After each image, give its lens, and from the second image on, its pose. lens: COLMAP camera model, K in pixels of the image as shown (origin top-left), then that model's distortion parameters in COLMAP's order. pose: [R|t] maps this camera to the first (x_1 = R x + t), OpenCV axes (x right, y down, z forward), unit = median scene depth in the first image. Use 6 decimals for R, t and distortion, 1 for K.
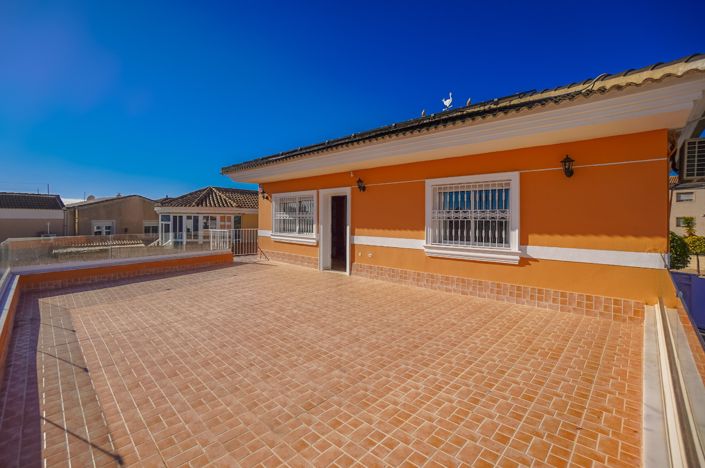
lens RADIAL K [[311.3, 0, 352.5], [0, 311.3, 215.1], [0, 0, 1]] dist [-0.053340, 0.000281]
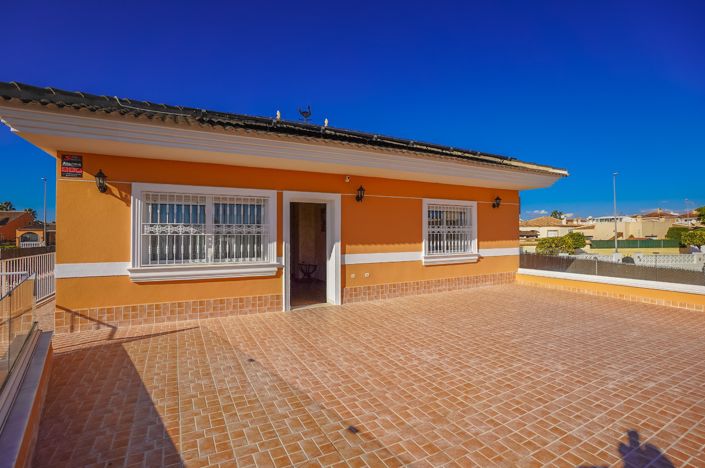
lens RADIAL K [[302.9, 0, 353.3], [0, 302.9, 224.4], [0, 0, 1]] dist [-0.054043, 0.000040]
pose [[0.347684, 0.020981, 0.937377, -0.656659], [-0.004176, 0.999774, -0.020829, 0.003976], [-0.937602, 0.003328, 0.347693, 0.631580]]
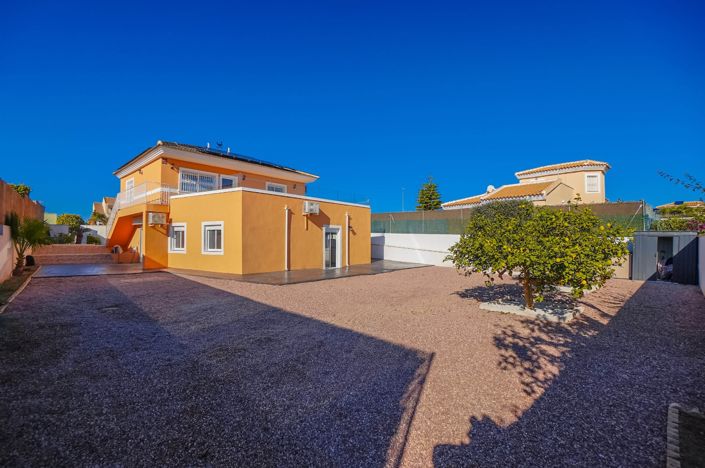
lens RADIAL K [[307.9, 0, 349.6], [0, 307.9, 230.7], [0, 0, 1]] dist [-0.026500, 0.000388]
pose [[-0.053062, 0.033424, 0.998032, -2.298580], [-0.002256, 0.999433, -0.033591, 0.389099], [-0.998589, -0.004034, -0.052956, 0.199435]]
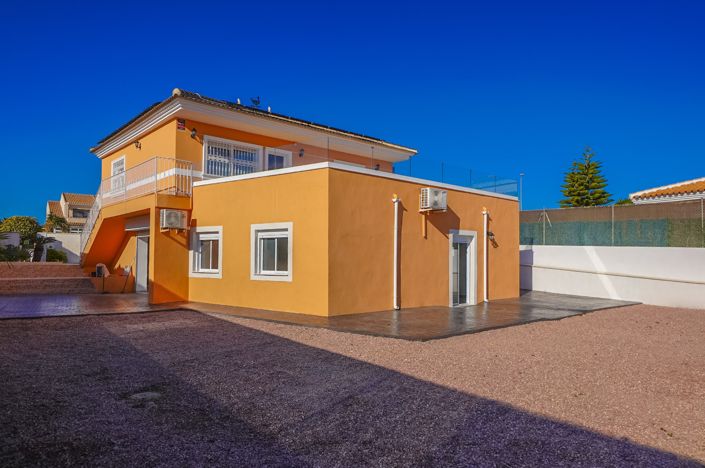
lens RADIAL K [[471.1, 0, 366.7], [0, 471.1, 236.0], [0, 0, 1]] dist [0.002150, -0.001101]
pose [[0.049711, 0.048006, 0.997609, -2.069799], [-0.005897, 0.998841, -0.047772, 0.392753], [-0.998746, -0.003509, 0.049936, 0.465105]]
